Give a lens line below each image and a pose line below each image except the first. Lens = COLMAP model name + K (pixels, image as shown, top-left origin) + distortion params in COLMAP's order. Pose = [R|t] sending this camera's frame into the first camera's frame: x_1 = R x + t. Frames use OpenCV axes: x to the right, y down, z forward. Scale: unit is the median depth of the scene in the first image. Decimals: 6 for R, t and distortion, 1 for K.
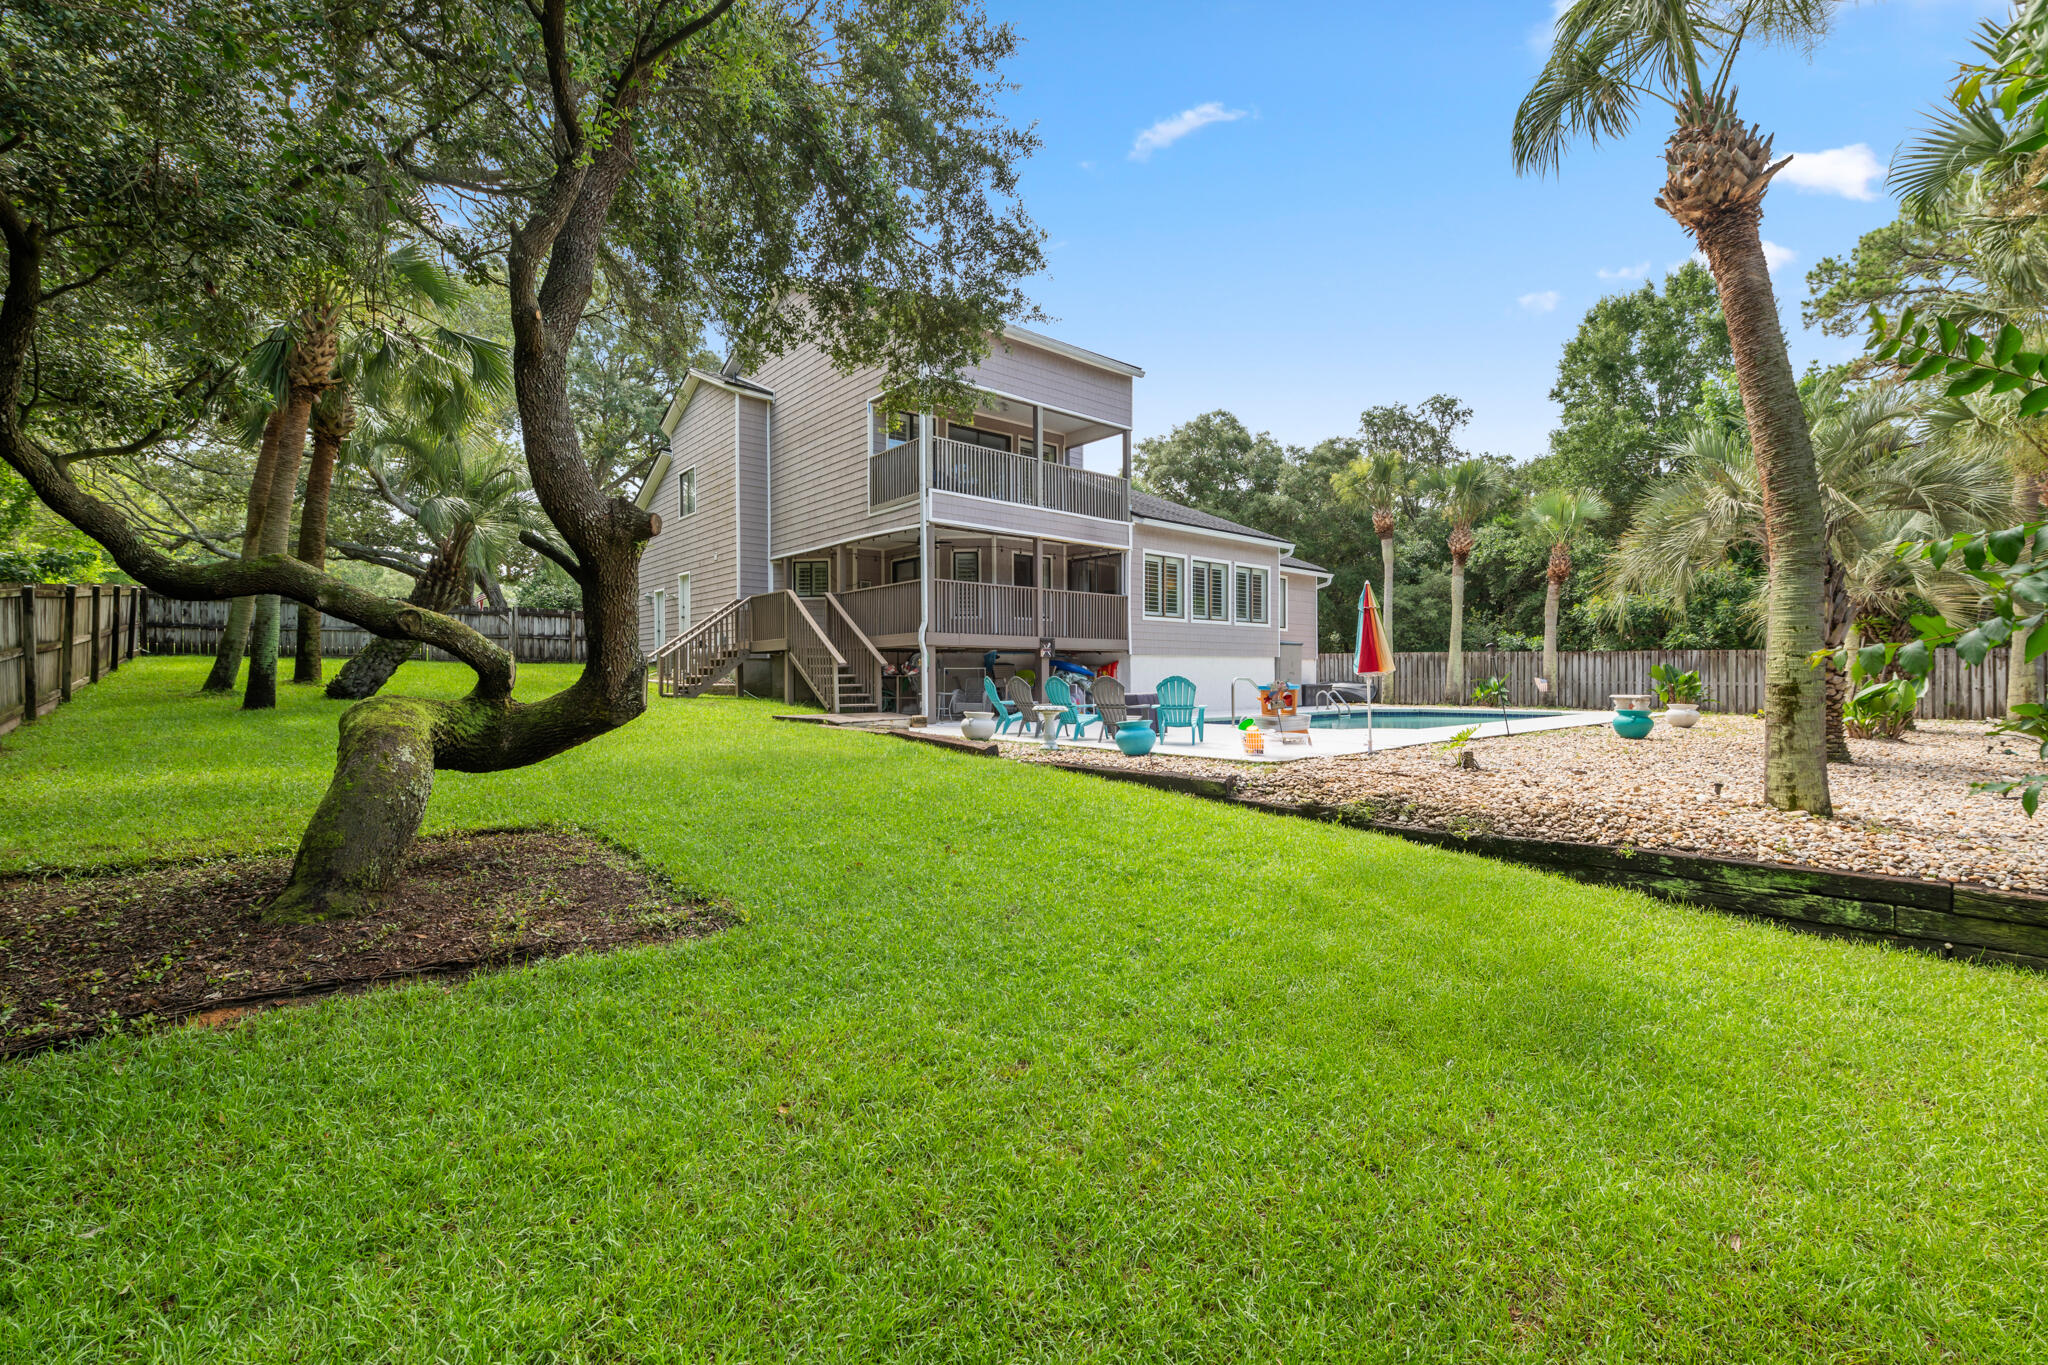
lens RADIAL K [[869.6, 0, 1024.1], [0, 869.6, 678.3], [0, 0, 1]] dist [0.000446, -0.000867]
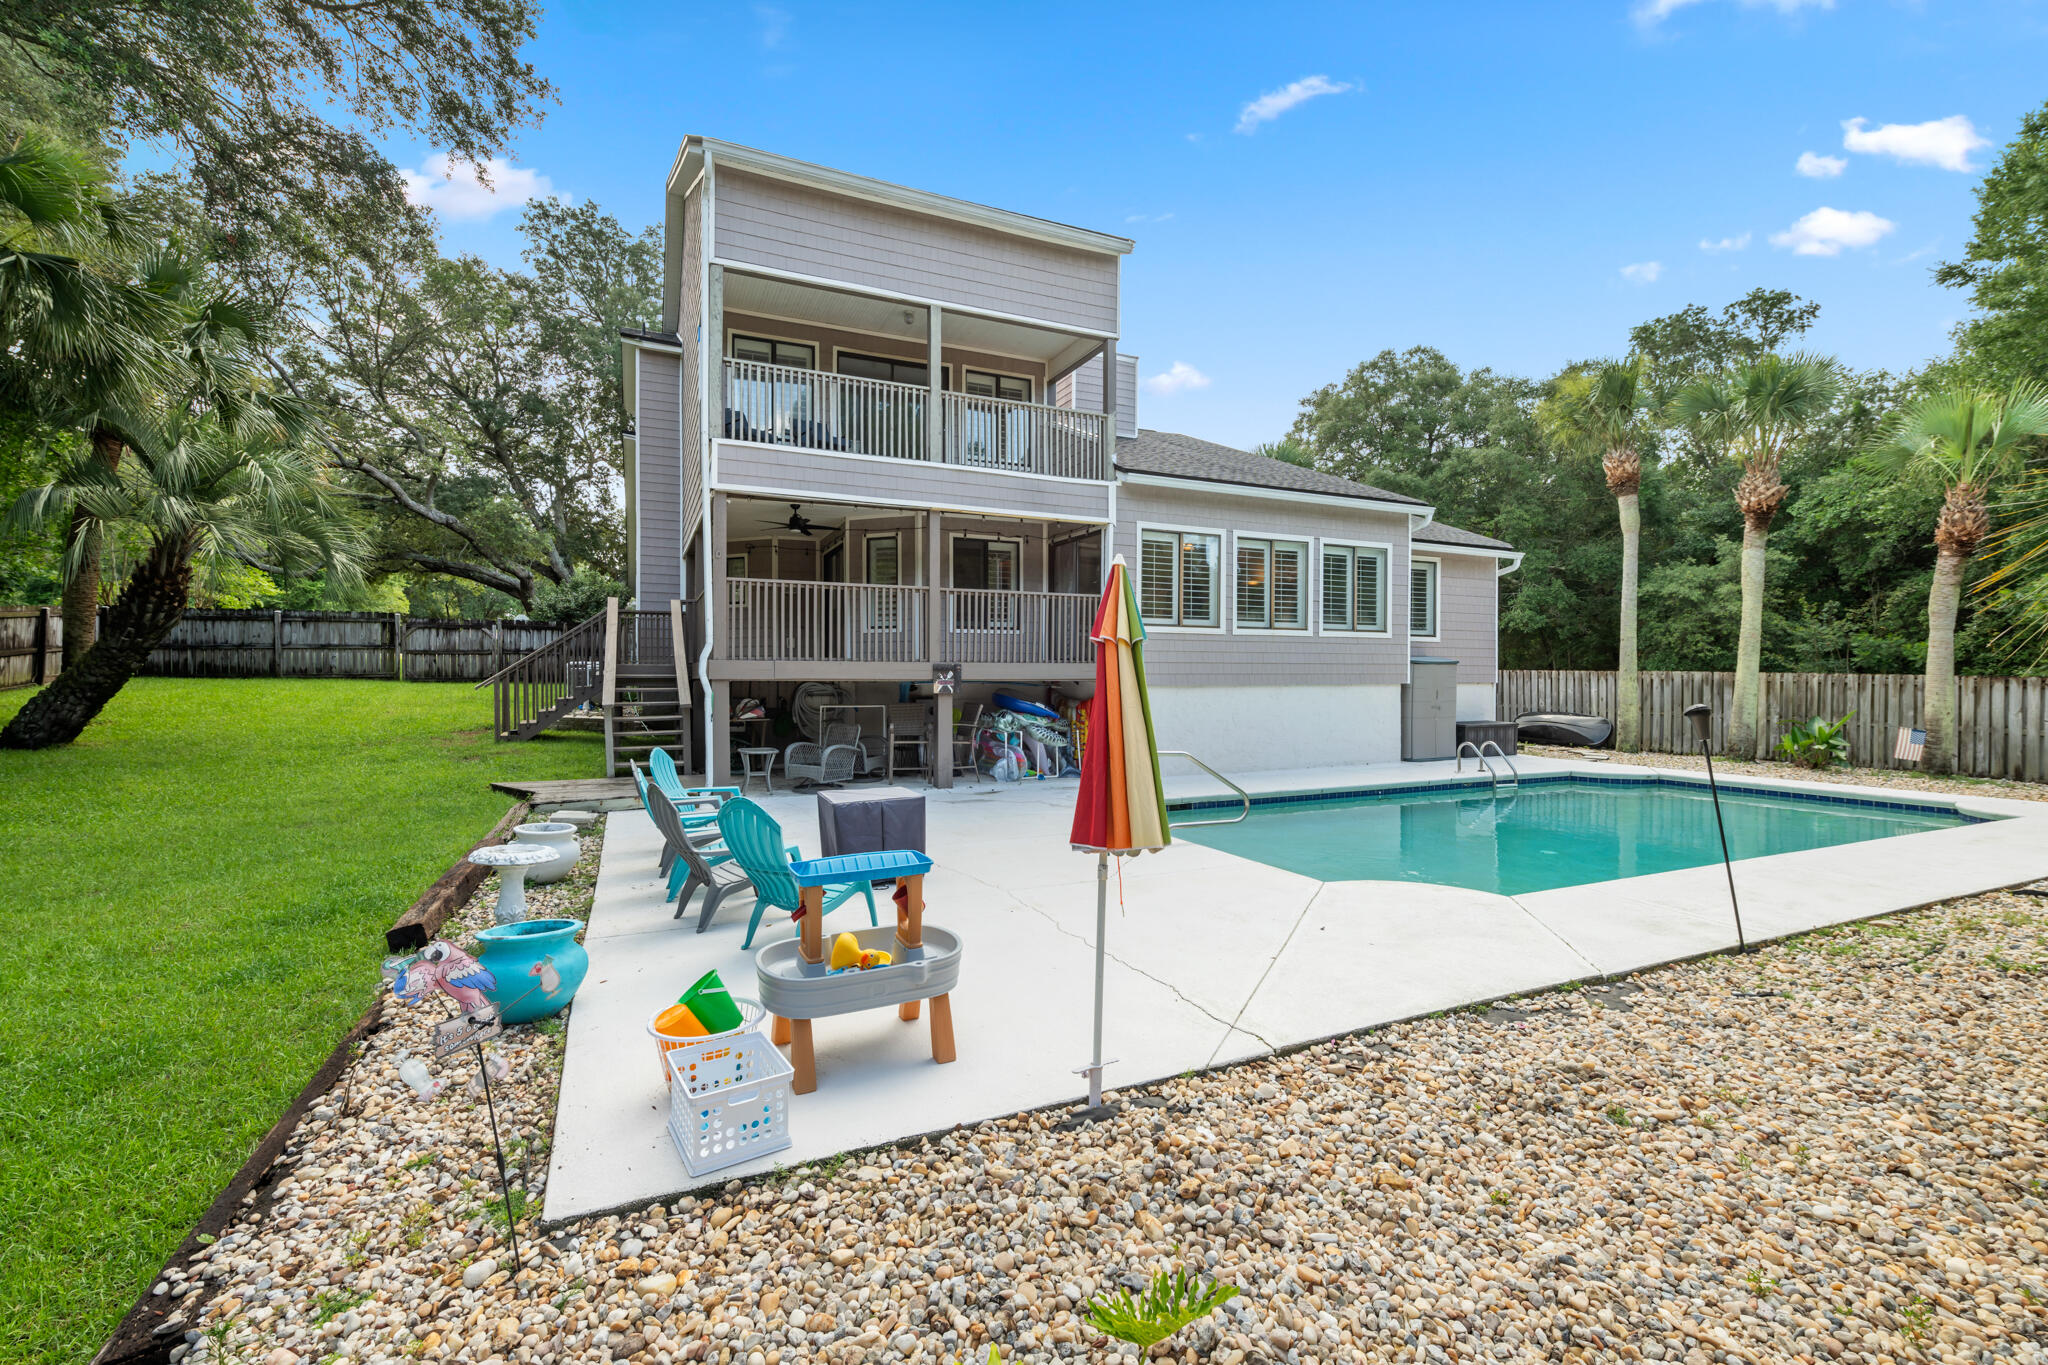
lens RADIAL K [[869.6, 0, 1019.2], [0, 869.6, 678.2], [0, 0, 1]] dist [0.000446, -0.000867]
pose [[0.958567, 0.007580, -0.284765, 0.184554], [-0.006279, 0.999965, 0.005481, -0.027850], [0.284796, -0.003466, 0.958582, 0.277210]]
